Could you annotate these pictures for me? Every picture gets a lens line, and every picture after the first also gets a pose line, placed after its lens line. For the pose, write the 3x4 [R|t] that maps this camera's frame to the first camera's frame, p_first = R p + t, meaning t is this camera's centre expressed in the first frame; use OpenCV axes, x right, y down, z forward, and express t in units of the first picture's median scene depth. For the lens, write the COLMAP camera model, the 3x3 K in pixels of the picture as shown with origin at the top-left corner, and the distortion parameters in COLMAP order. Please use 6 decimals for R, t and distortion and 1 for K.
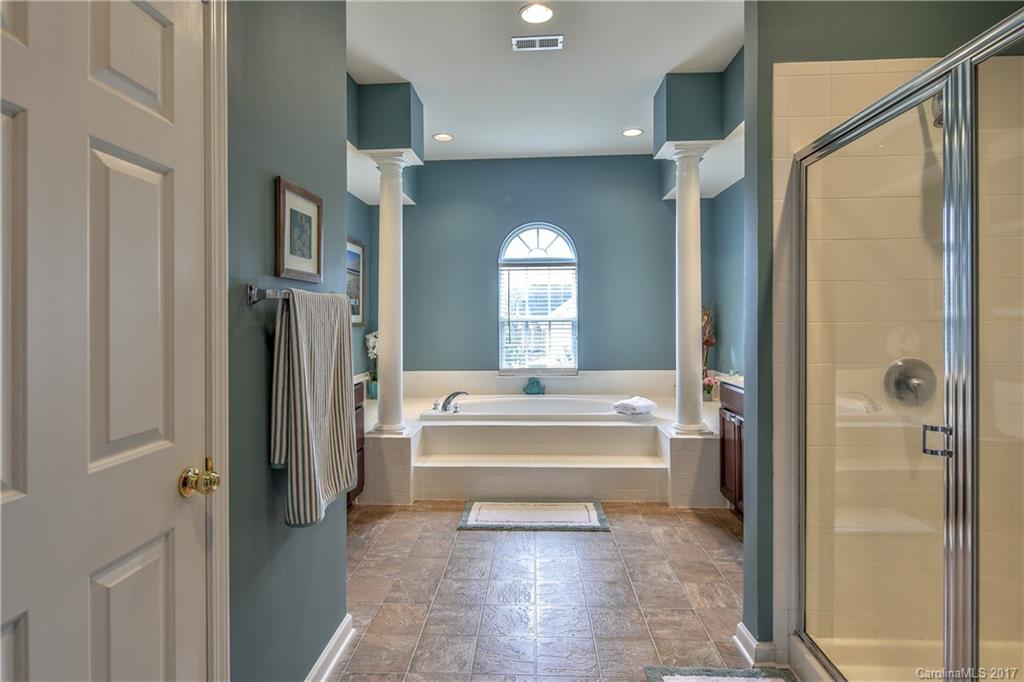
lens RADIAL K [[526.1, 0, 510.4], [0, 526.1, 331.6], [0, 0, 1]] dist [0.001250, -0.000824]
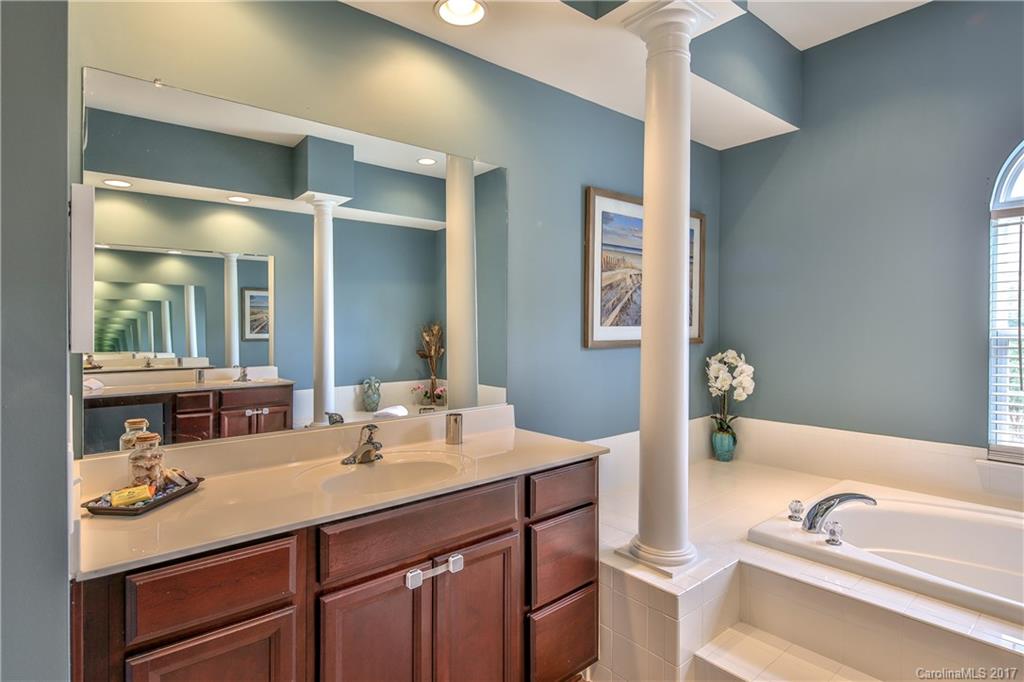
lens RADIAL K [[526.1, 0, 513.9], [0, 526.1, 336.8], [0, 0, 1]] dist [0.001250, -0.000824]
pose [[0.677761, 0.016684, -0.735093, 0.040807], [-0.015263, 0.999846, 0.008621, -0.024241], [0.735124, 0.005377, 0.677911, 0.474928]]
